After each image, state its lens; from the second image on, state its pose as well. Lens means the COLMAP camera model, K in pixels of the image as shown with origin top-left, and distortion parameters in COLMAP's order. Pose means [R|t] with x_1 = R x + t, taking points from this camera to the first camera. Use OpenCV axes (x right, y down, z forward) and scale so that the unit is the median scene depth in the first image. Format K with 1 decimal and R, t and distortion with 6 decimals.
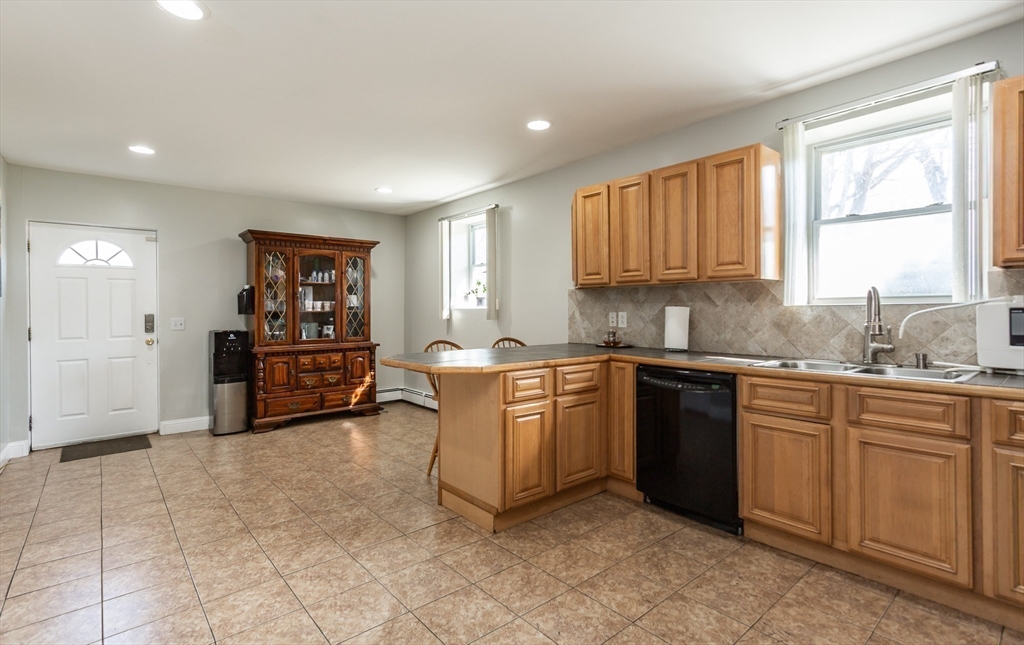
lens RADIAL K [[487.4, 0, 515.1], [0, 487.4, 308.8], [0, 0, 1]] dist [0.001666, 0.000638]
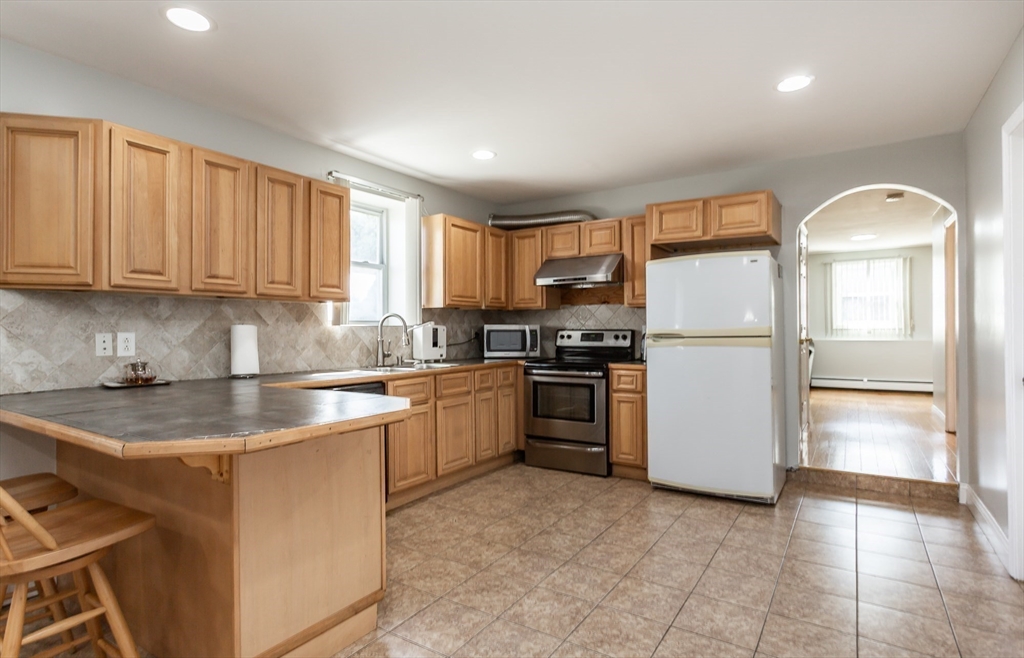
lens RADIAL K [[524.3, 0, 512.0], [0, 524.3, 329.0], [0, 0, 1]] dist [-0.006221, 0.000480]
pose [[-0.277326, 0.009082, 0.960733, -0.771676], [0.007186, 0.999947, -0.007378, 0.013687], [-0.960749, 0.004858, -0.277376, 0.908273]]
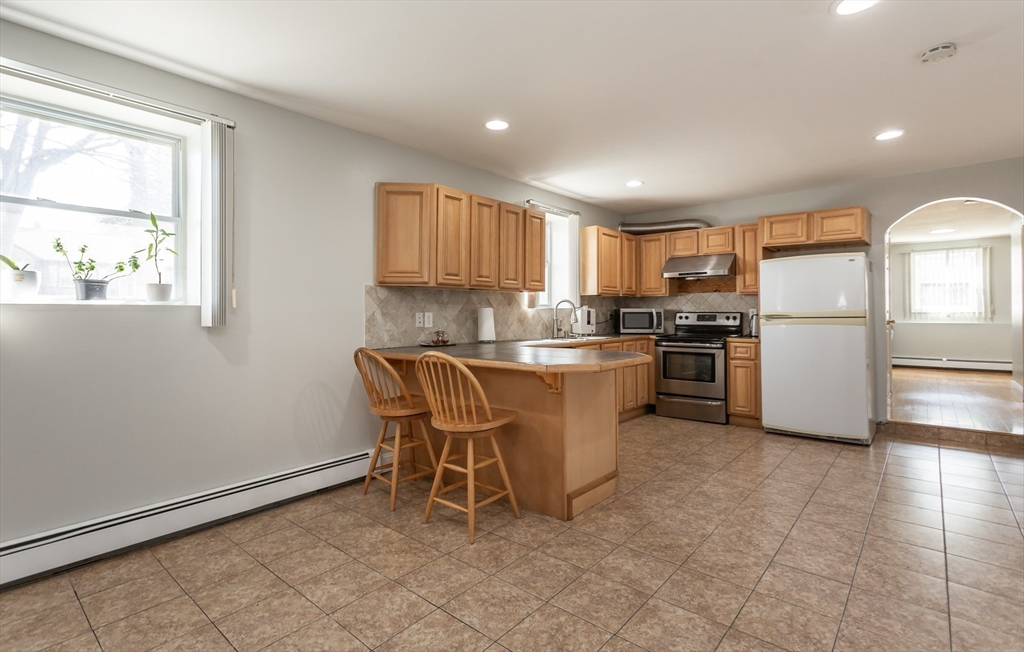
lens RADIAL K [[487.4, 0, 509.6], [0, 487.4, 308.9], [0, 0, 1]] dist [0.003922, 0.000022]
pose [[-0.149590, 0.015685, 0.988624, -1.074408], [0.002835, 0.999877, -0.015435, 0.020545], [-0.988744, 0.000494, -0.149616, 1.280991]]
